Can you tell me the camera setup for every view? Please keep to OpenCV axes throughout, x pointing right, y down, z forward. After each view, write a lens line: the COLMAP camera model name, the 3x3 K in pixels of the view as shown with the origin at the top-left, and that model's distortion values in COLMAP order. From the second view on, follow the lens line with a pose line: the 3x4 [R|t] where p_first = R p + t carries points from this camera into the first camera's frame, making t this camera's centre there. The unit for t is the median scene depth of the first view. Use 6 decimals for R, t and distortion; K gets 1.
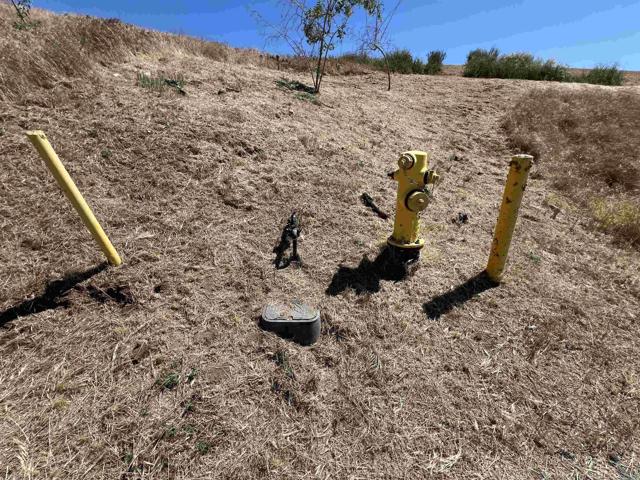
lens RADIAL K [[258.7, 0, 320.2], [0, 258.7, 237.6], [0, 0, 1]] dist [0.000233, 0.001185]
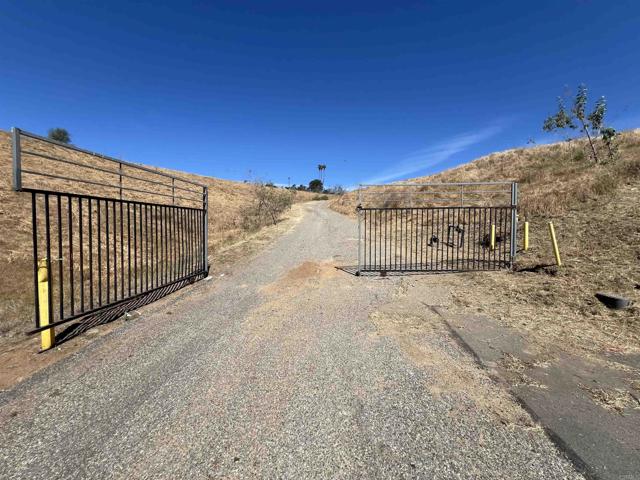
lens RADIAL K [[258.7, 0, 320.2], [0, 258.7, 237.6], [0, 0, 1]] dist [0.000233, 0.001185]
pose [[-0.097562, 0.039532, -0.994444, 2.379452], [-0.360096, 0.930109, 0.072302, 0.585584], [0.927800, 0.365149, -0.076508, -1.364308]]
